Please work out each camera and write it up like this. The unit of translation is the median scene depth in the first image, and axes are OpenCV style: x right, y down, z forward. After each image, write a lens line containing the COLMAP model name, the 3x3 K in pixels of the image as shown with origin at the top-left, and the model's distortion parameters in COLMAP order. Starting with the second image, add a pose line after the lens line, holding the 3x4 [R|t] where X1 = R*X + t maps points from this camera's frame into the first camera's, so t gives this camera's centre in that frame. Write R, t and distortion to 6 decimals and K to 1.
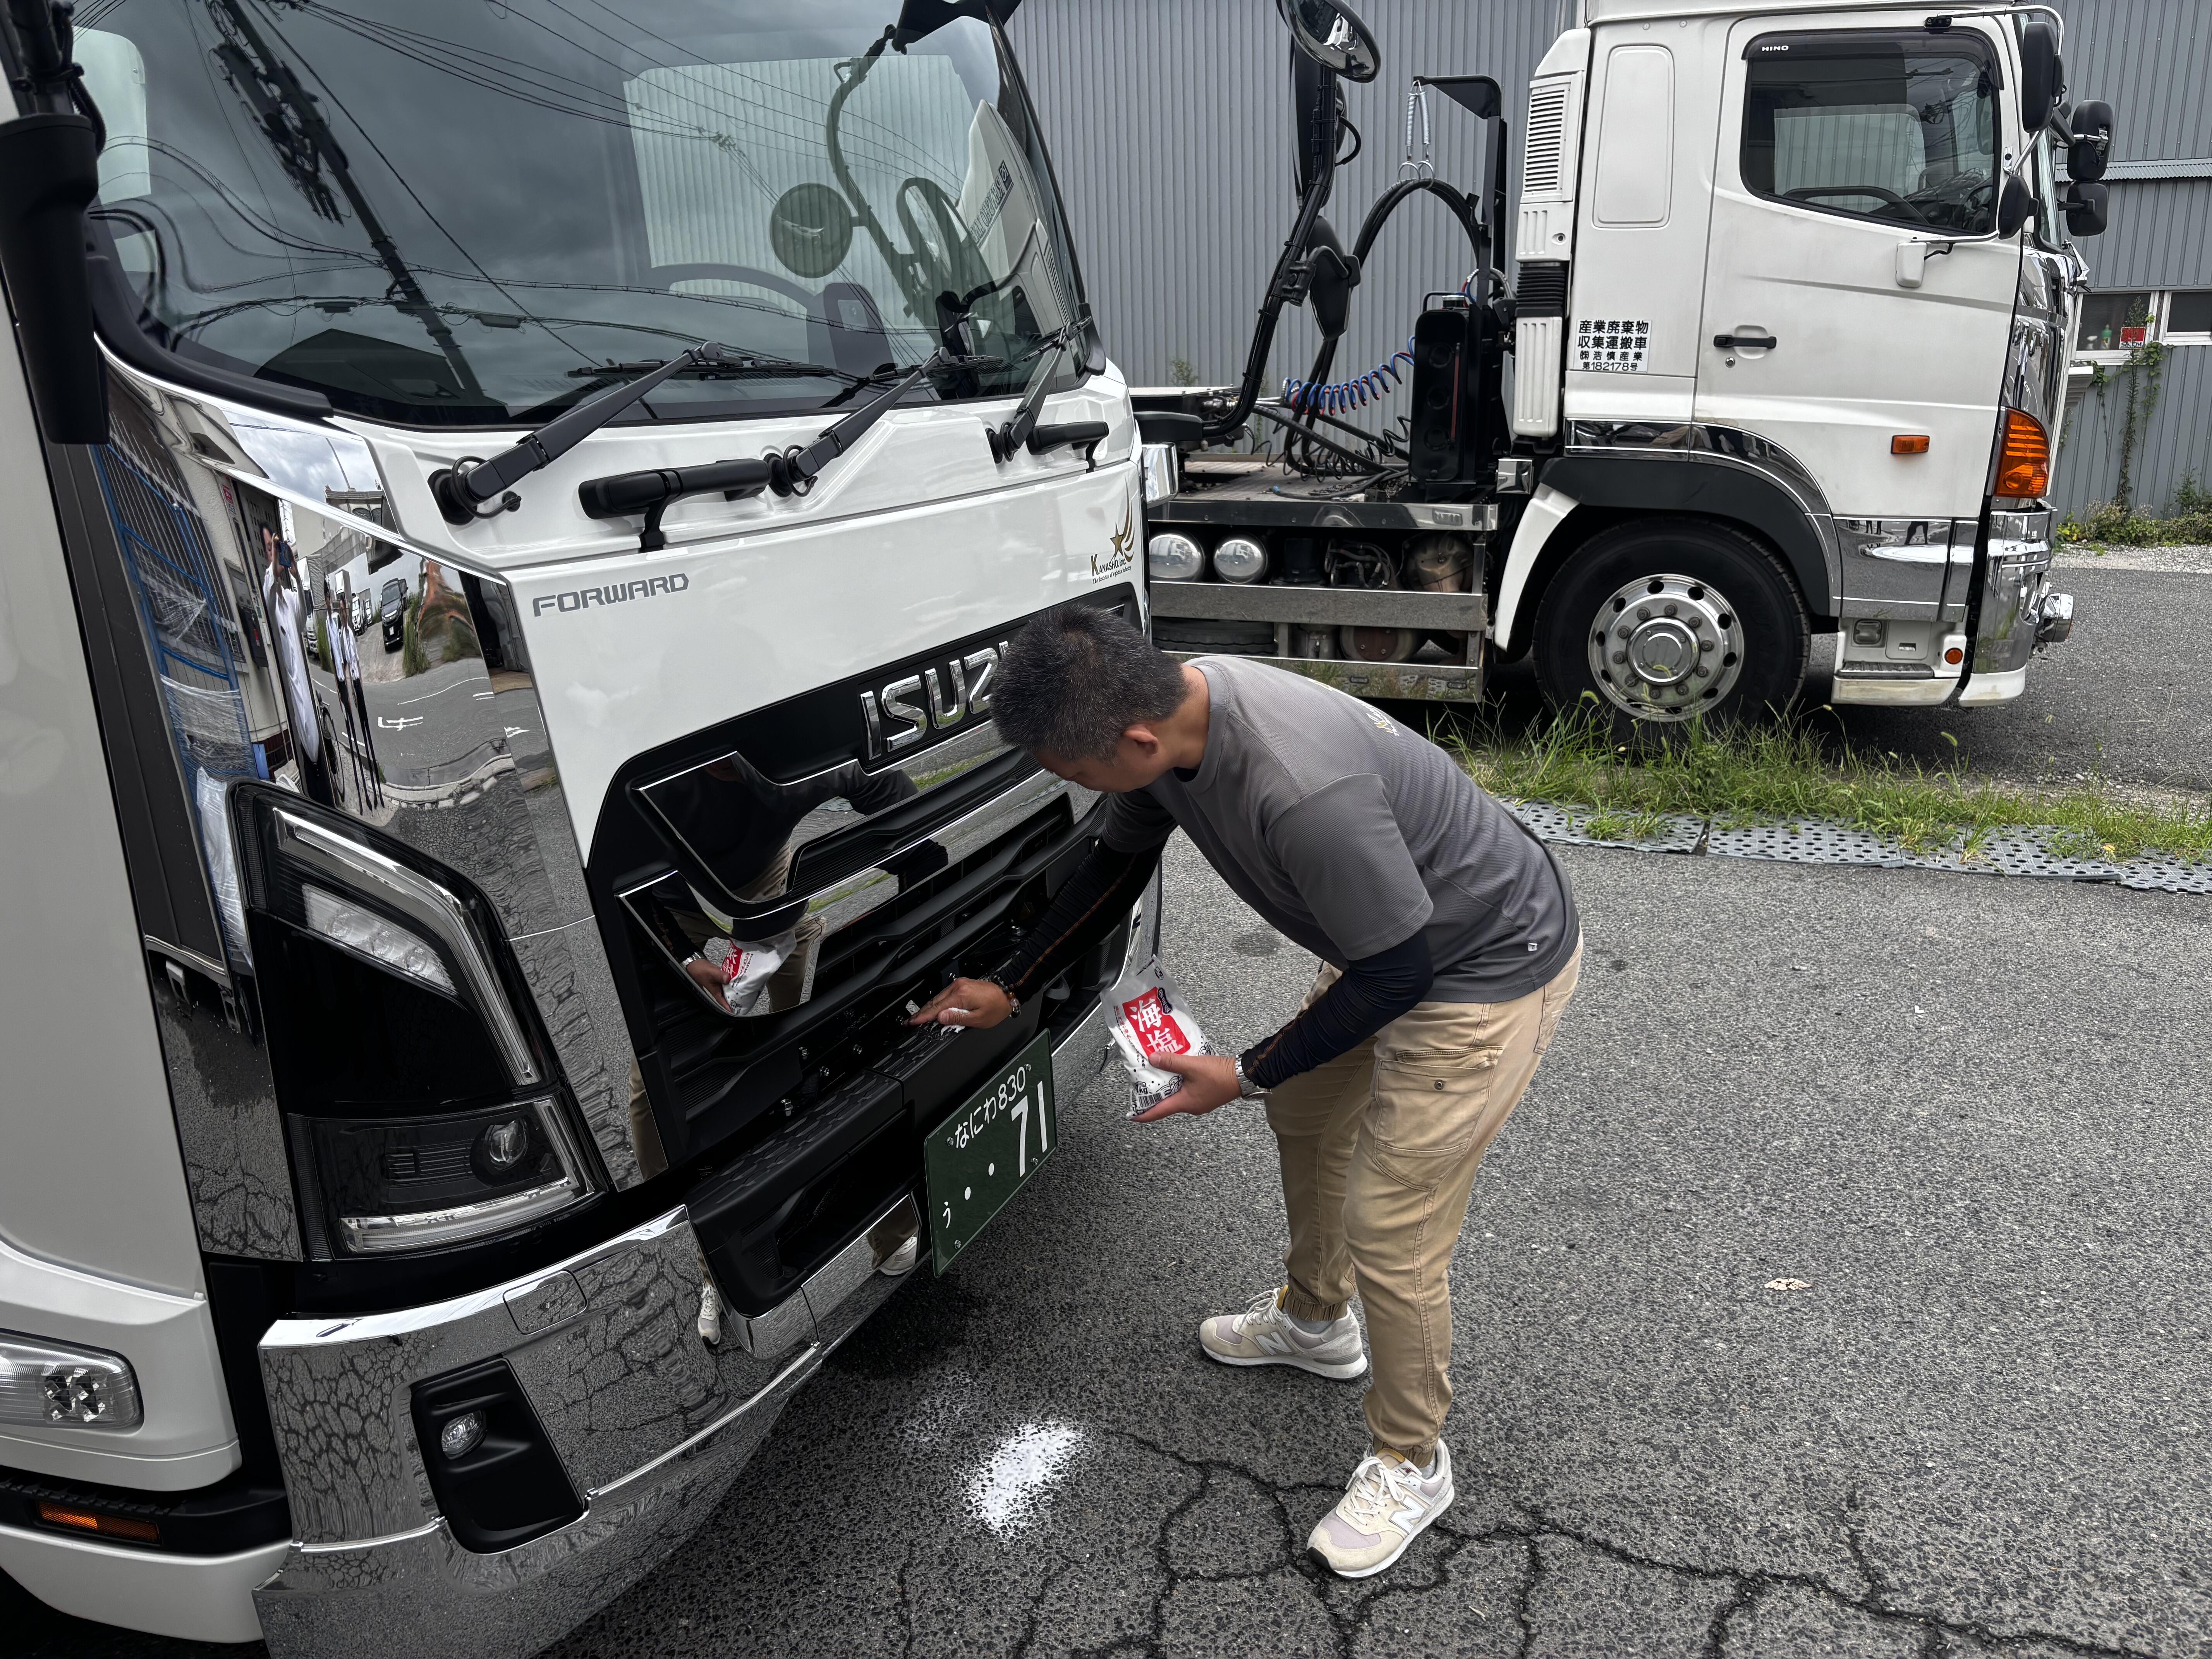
lens RADIAL K [[1656.2, 0, 1116.3], [0, 1656.2, 833.8], [0, 0, 1]] dist [0.010712, -0.003076]
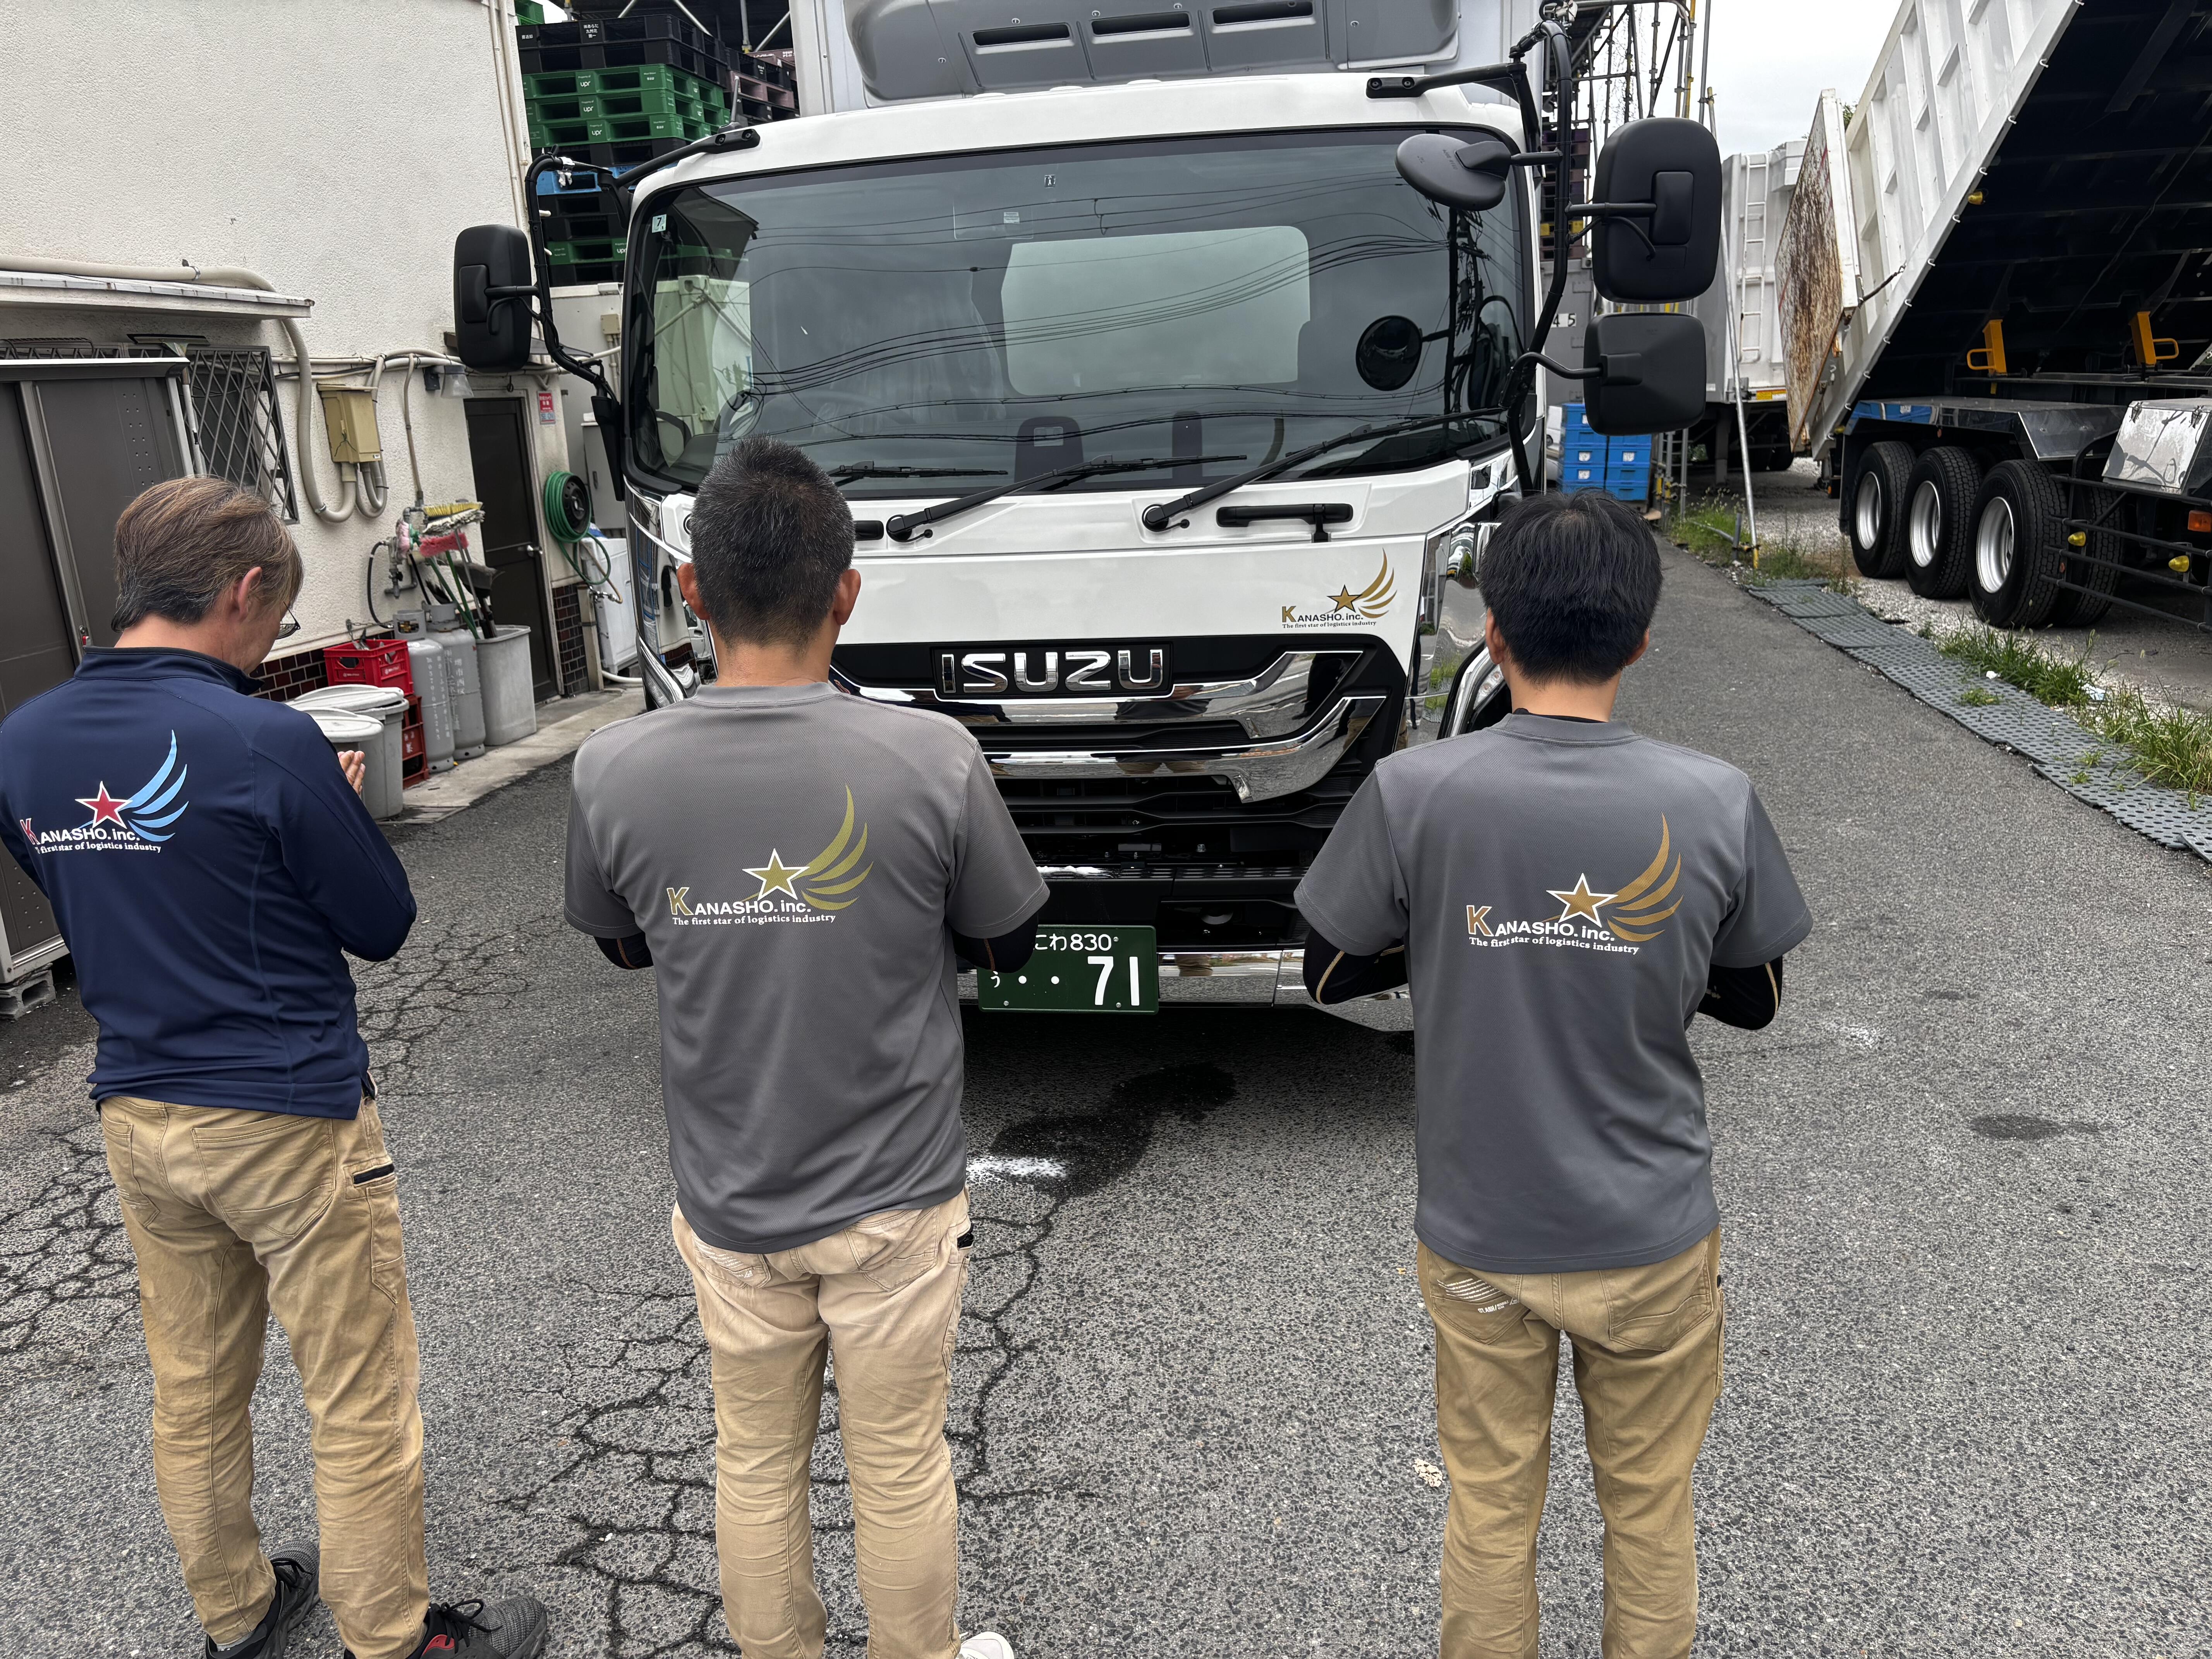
lens RADIAL K [[1678.6, 0, 1106.0], [0, 1678.6, 829.5], [0, 0, 1]] dist [0.045624, -0.070852]
pose [[0.209545, 0.259551, -0.942722, 1.999559], [-0.226391, 0.950807, 0.211455, -0.398893], [0.951230, 0.169114, 0.257997, 0.891726]]
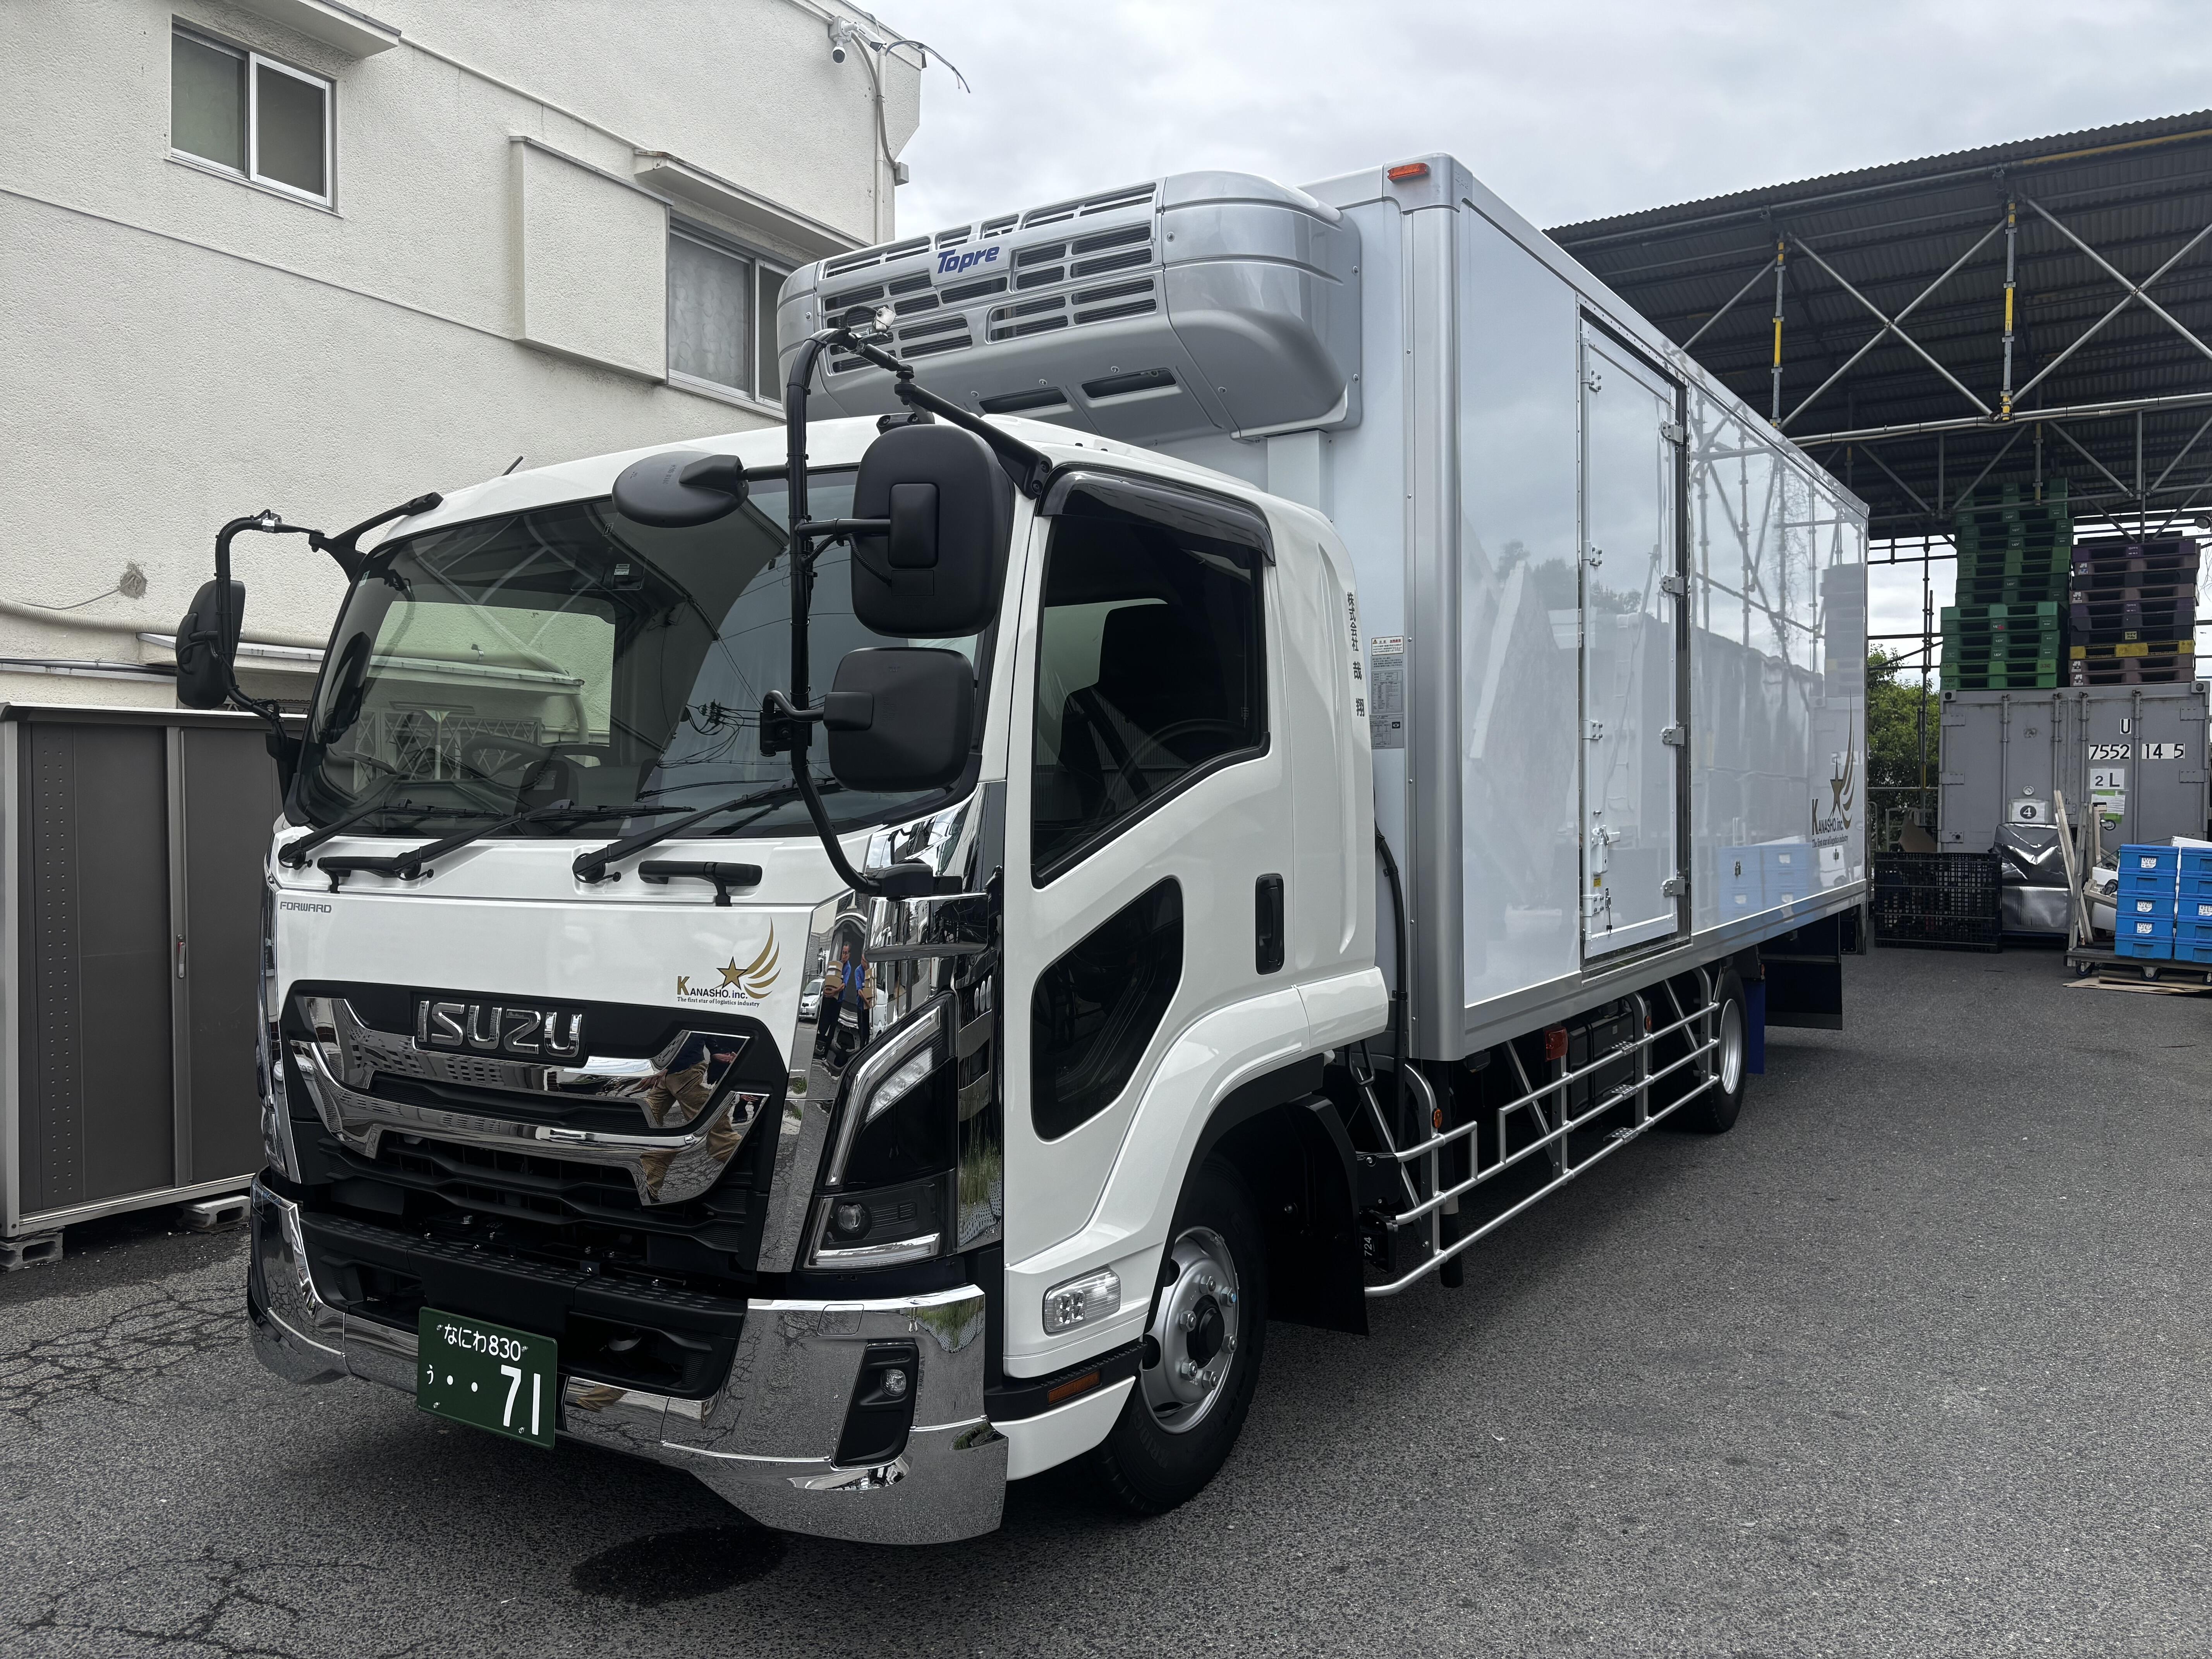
lens RADIAL K [[1678.6, 0, 1106.0], [0, 1678.6, 829.5], [0, 0, 1]] dist [0.045624, -0.070852]
pose [[-0.194175, 0.026322, -0.980614, 1.676934], [-0.263574, 0.961481, 0.077999, -0.687565], [0.944894, 0.273609, -0.179758, 2.327360]]
